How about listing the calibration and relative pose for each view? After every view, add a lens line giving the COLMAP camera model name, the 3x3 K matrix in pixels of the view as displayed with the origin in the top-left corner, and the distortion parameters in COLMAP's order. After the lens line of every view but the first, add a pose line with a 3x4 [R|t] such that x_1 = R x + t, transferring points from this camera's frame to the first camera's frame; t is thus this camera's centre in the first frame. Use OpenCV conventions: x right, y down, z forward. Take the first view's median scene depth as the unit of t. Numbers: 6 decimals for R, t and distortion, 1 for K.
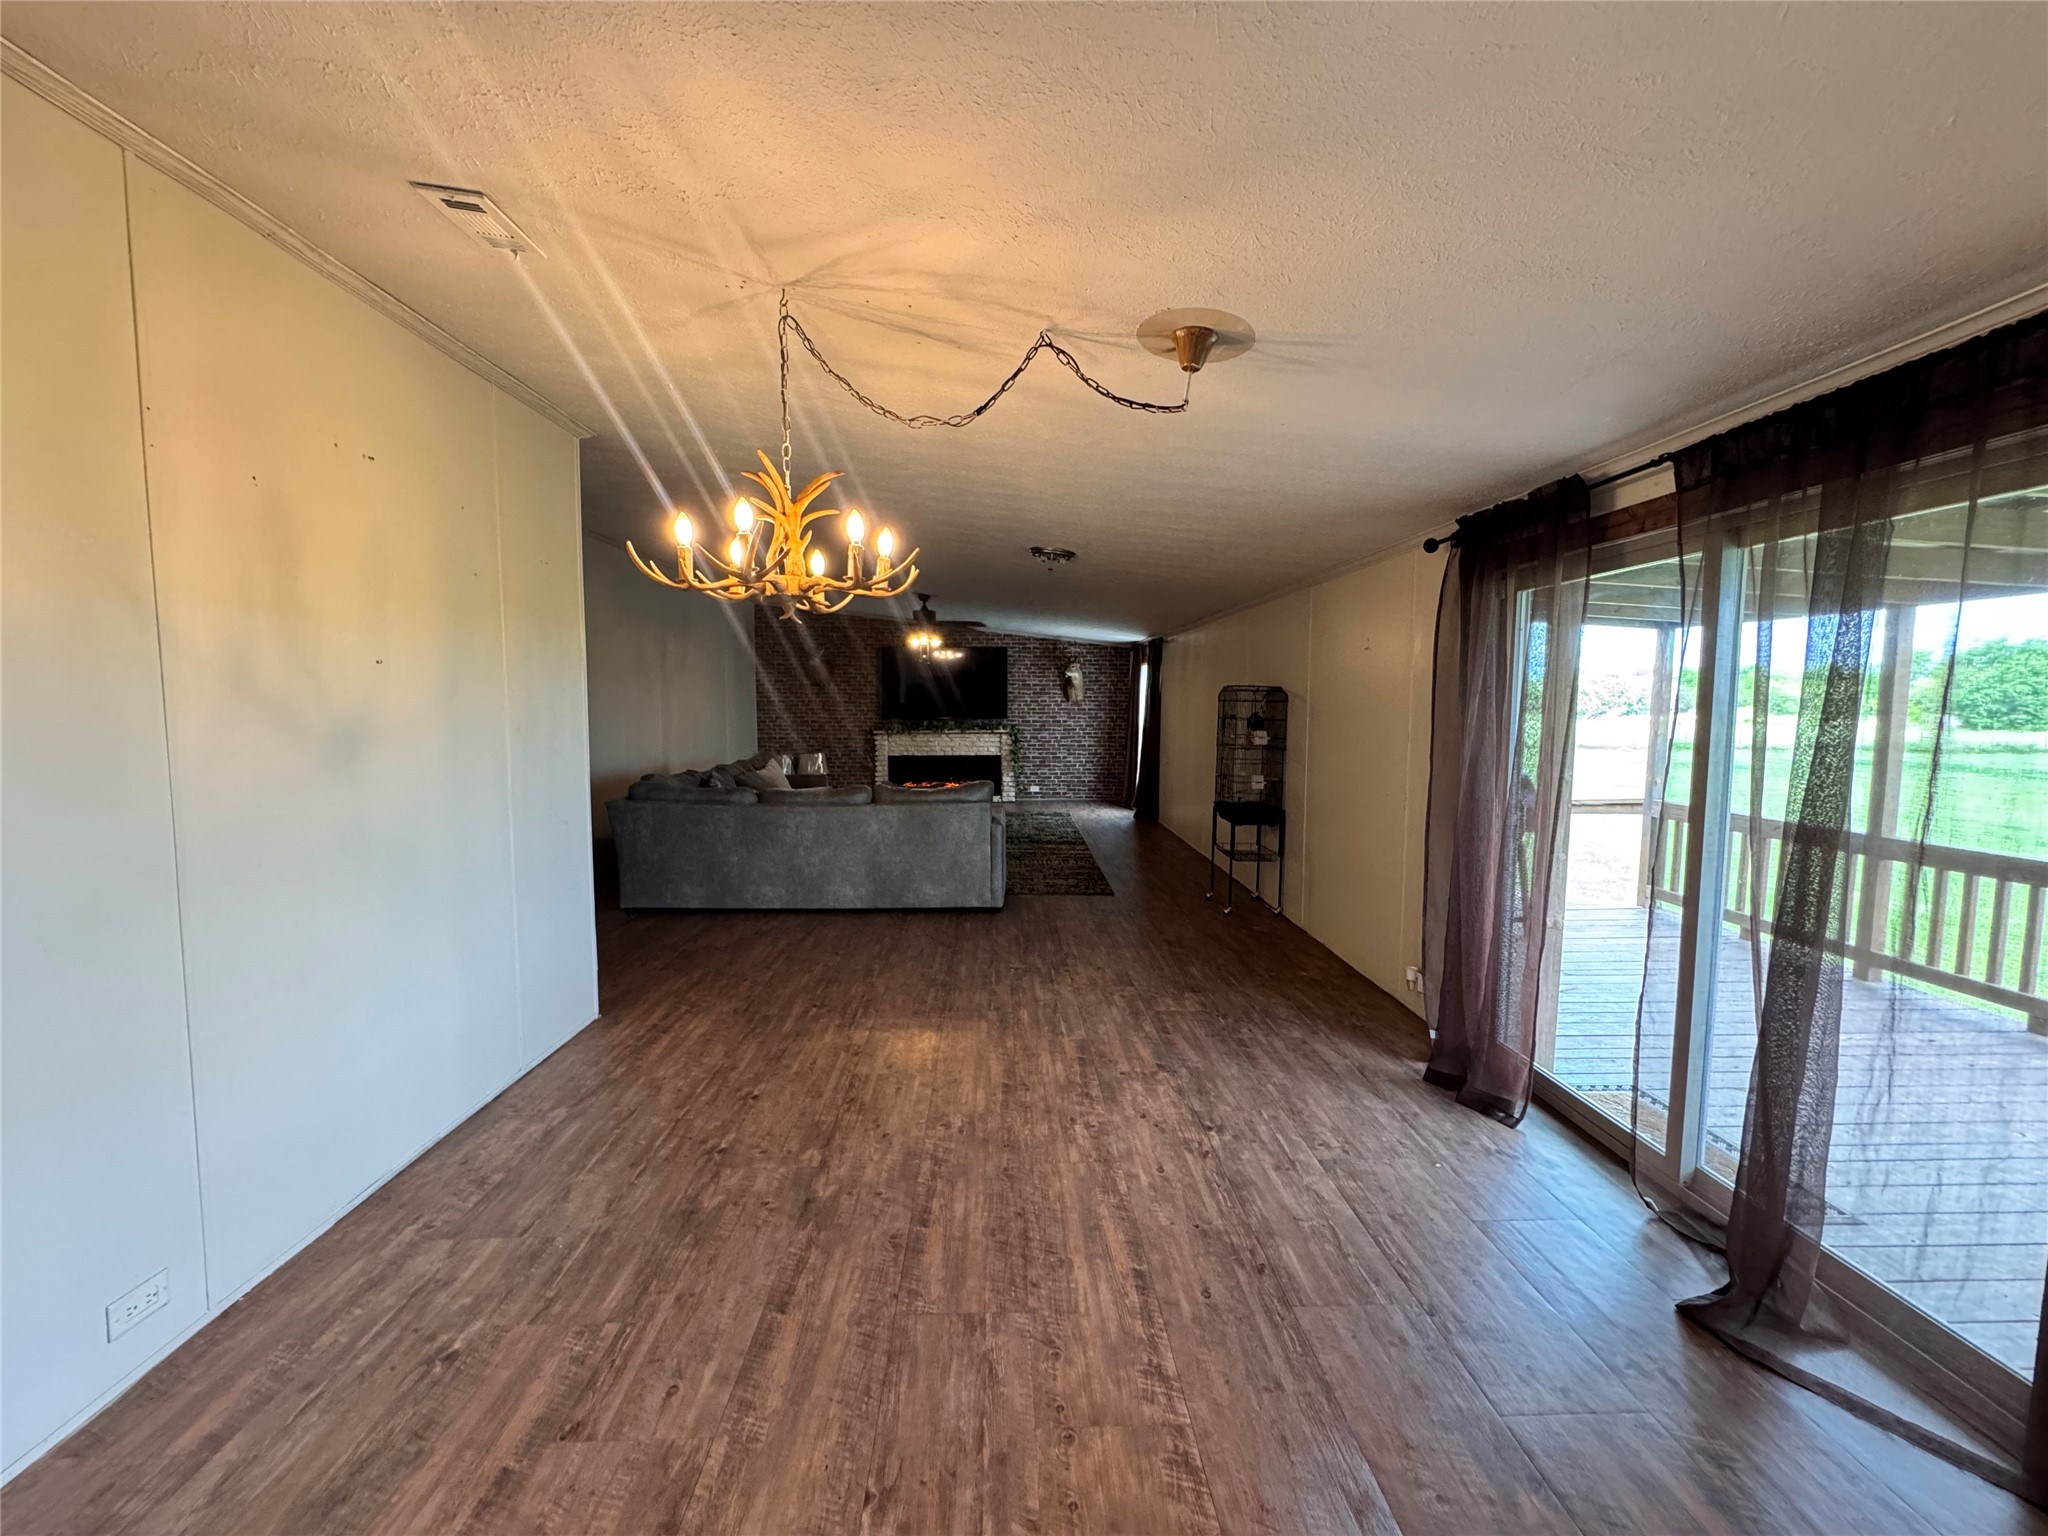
lens RADIAL K [[812.2, 0, 1029.4], [0, 812.2, 768.7], [0, 0, 1]] dist [-0.004712, 0.000143]
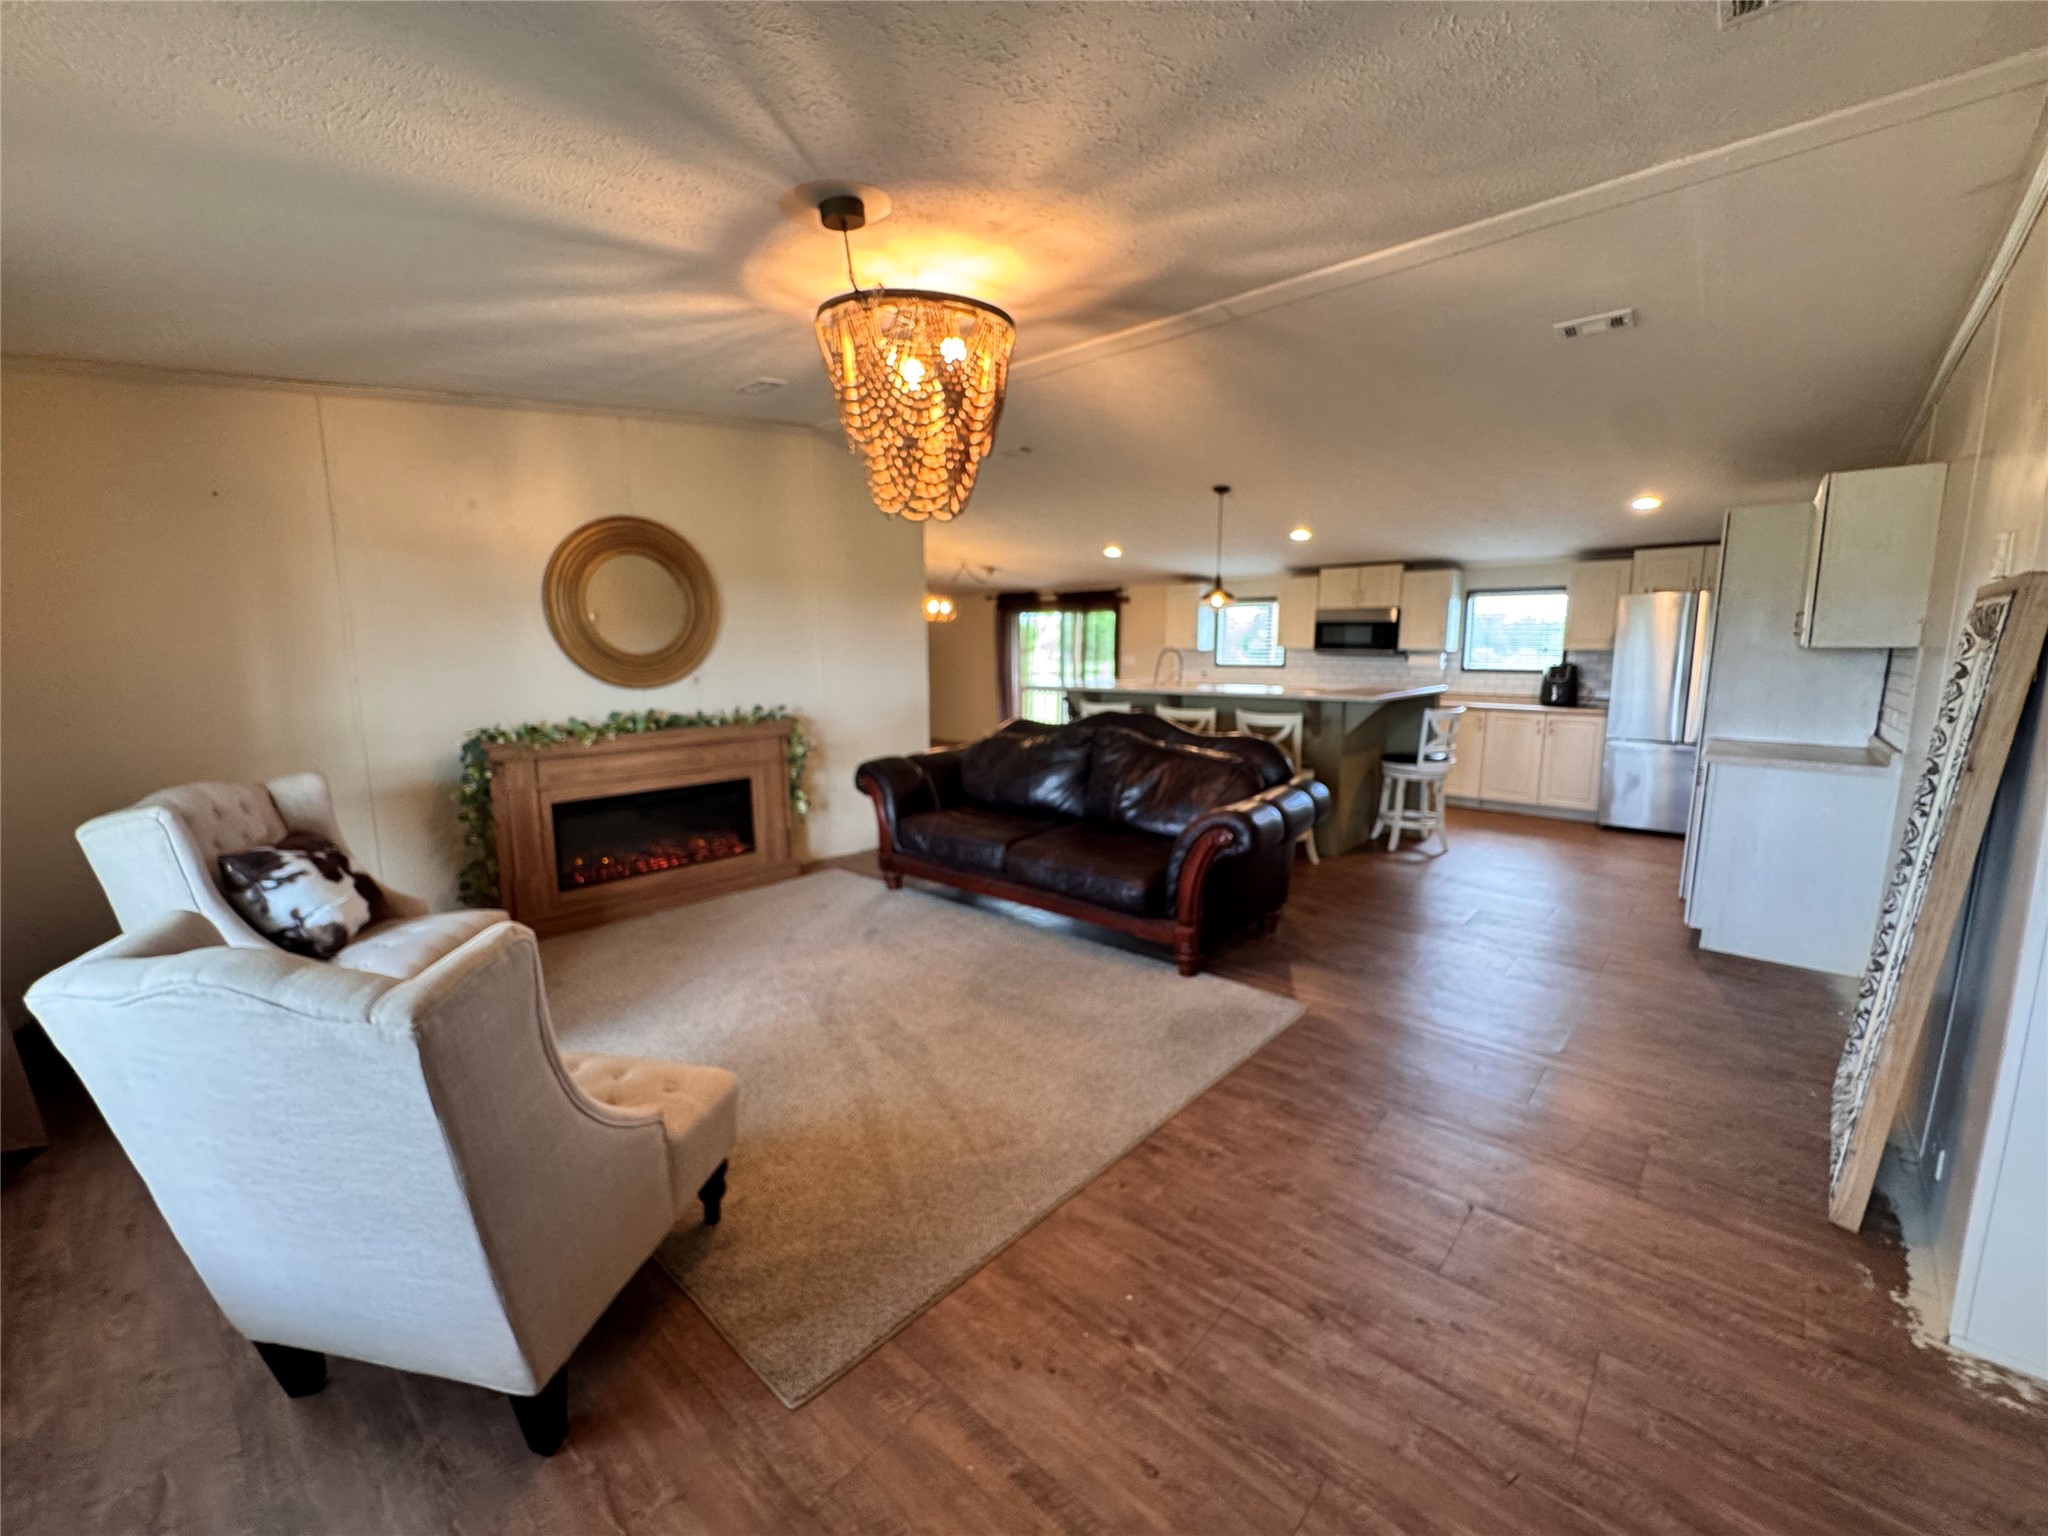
lens RADIAL K [[825.2, 0, 1024.0], [0, 825.2, 768.0], [0, 0, 1]] dist [-0.006179, 0.000027]
pose [[0.699769, -0.108170, 0.706132, -0.592751], [0.061306, 0.993916, 0.091502, 0.036952], [-0.711734, -0.020740, 0.702143, -0.474666]]
